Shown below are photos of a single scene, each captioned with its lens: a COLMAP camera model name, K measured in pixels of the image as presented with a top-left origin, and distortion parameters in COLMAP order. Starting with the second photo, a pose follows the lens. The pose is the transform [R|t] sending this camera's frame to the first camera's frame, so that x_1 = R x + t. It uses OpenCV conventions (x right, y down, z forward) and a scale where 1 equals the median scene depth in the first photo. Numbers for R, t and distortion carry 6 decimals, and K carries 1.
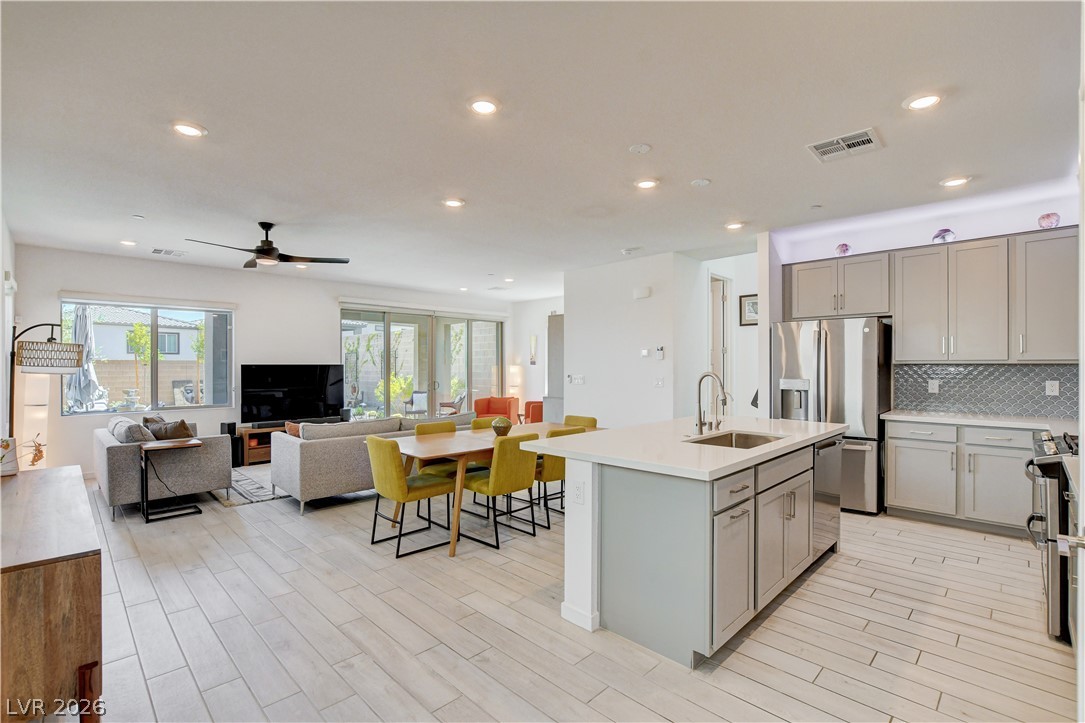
lens RADIAL K [[492.6, 0, 546.1], [0, 492.6, 366.1], [0, 0, 1]] dist [-0.016184, -0.000449]
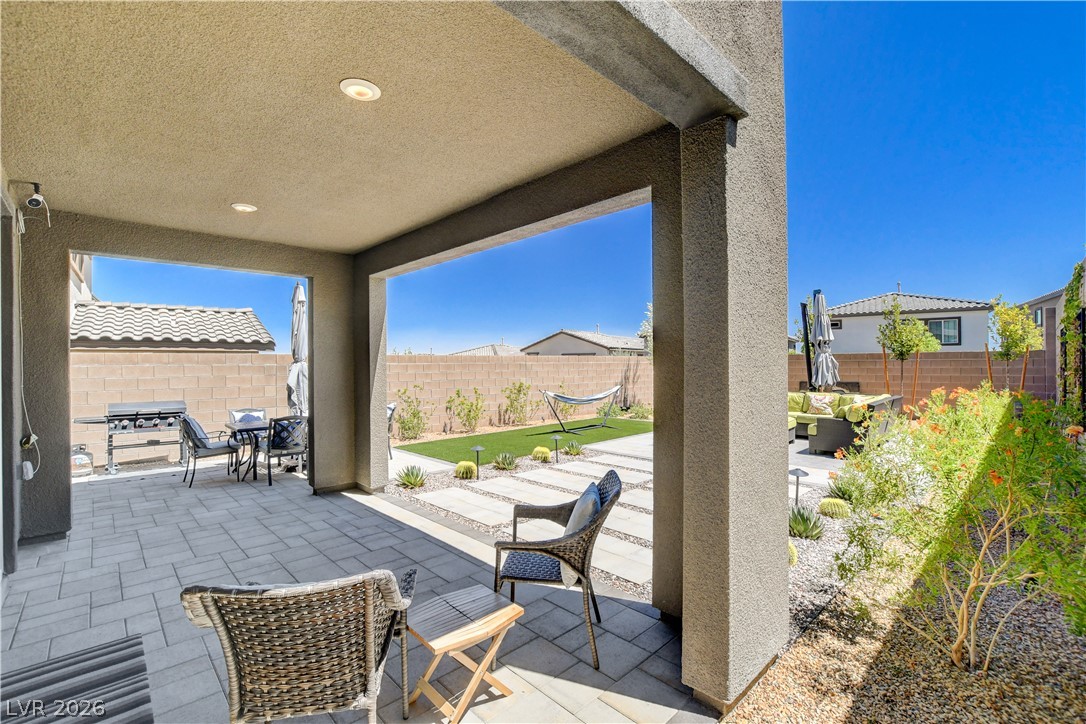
lens RADIAL K [[476.7, 0, 556.1], [0, 476.7, 362.3], [0, 0, 1]] dist [-0.016188, -0.000160]
pose [[-0.004992, -0.000039, -0.999988, -0.079453], [0.006862, 0.999976, -0.000073, -0.007923], [0.999964, -0.006863, -0.004991, 2.158097]]
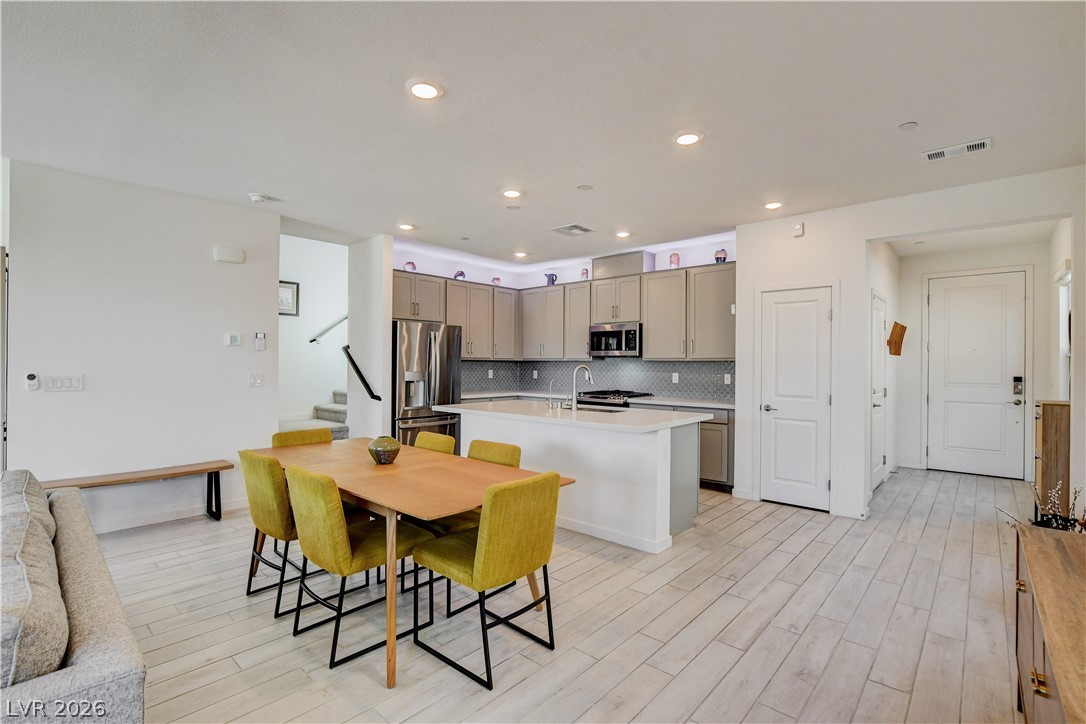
lens RADIAL K [[502.3, 0, 543.0], [0, 502.3, 362.0], [0, 0, 1]] dist [-0.023293, 0.000101]
pose [[-0.051141, 0.005125, 0.998678, -0.607037], [-0.006270, 0.999965, -0.005453, 0.007212], [-0.998672, -0.006541, -0.051107, 0.654908]]
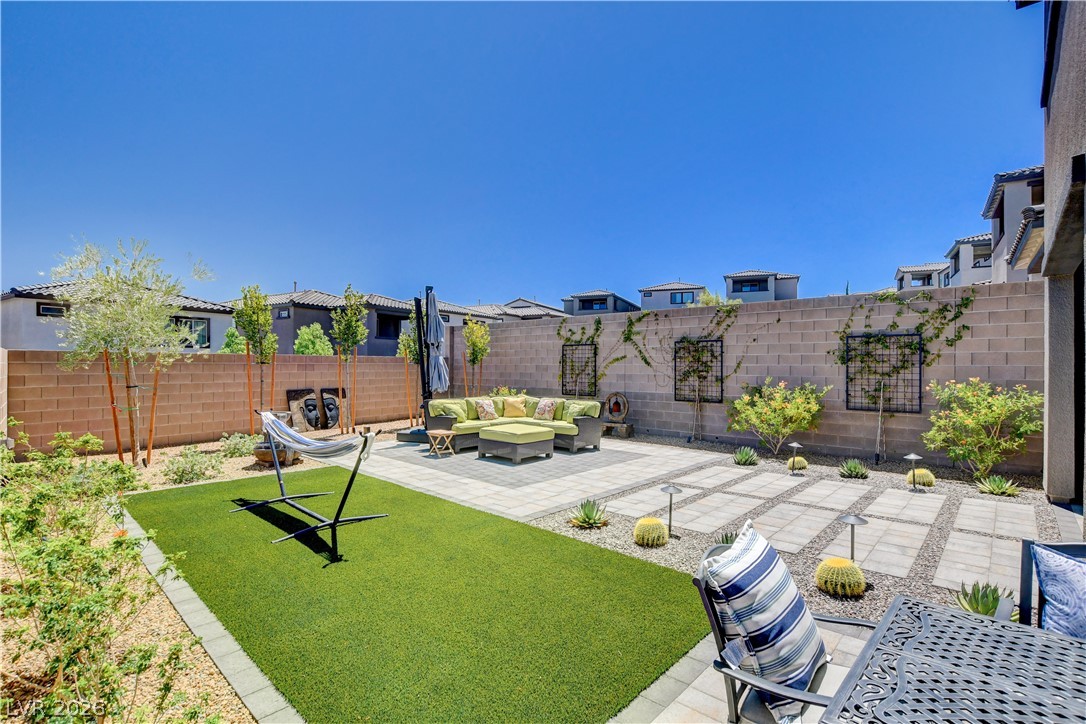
lens RADIAL K [[512.9, 0, 543.0], [0, 512.9, 362.0], [0, 0, 1]] dist [-0.017036, 0.000464]
pose [[0.998968, 0.004815, 0.045162, -1.691226], [-0.004516, 0.999967, -0.006724, -0.003450], [-0.045193, 0.006514, 0.998957, 1.296019]]
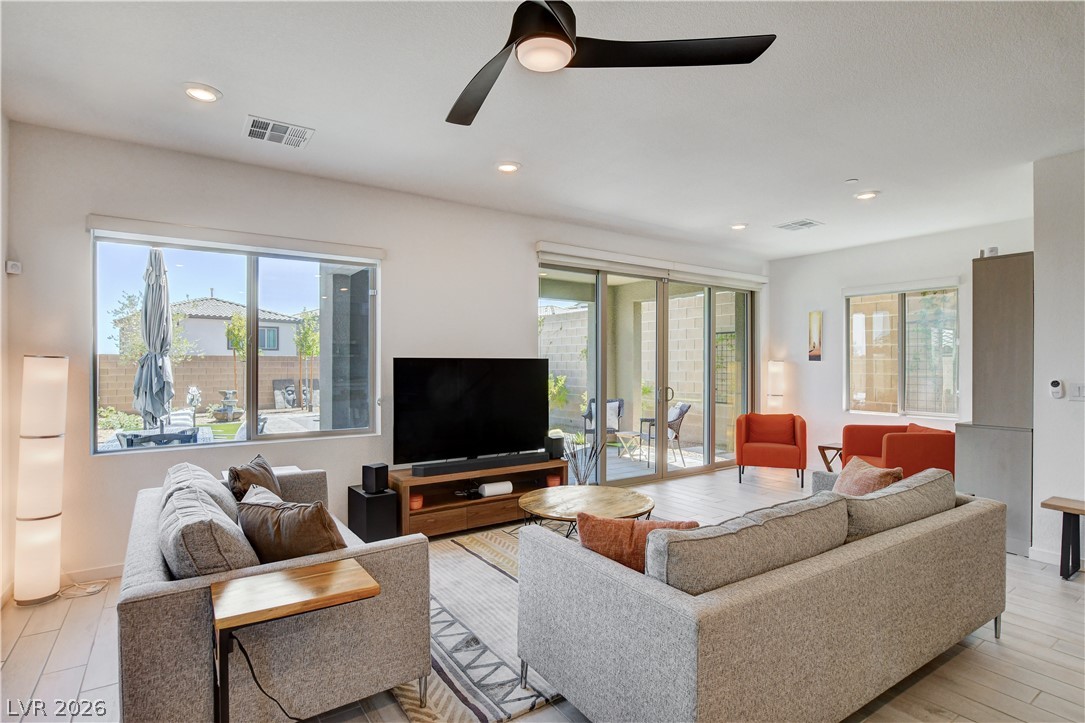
lens RADIAL K [[543.1, 0, 543.3], [0, 543.1, 363.3], [0, 0, 1]] dist [-0.012032, 0.000250]
pose [[0.982615, 0.001428, -0.185649, -0.425690], [-0.001742, 0.999997, -0.001528, 0.004629], [0.185646, 0.001825, 0.982615, 0.533545]]
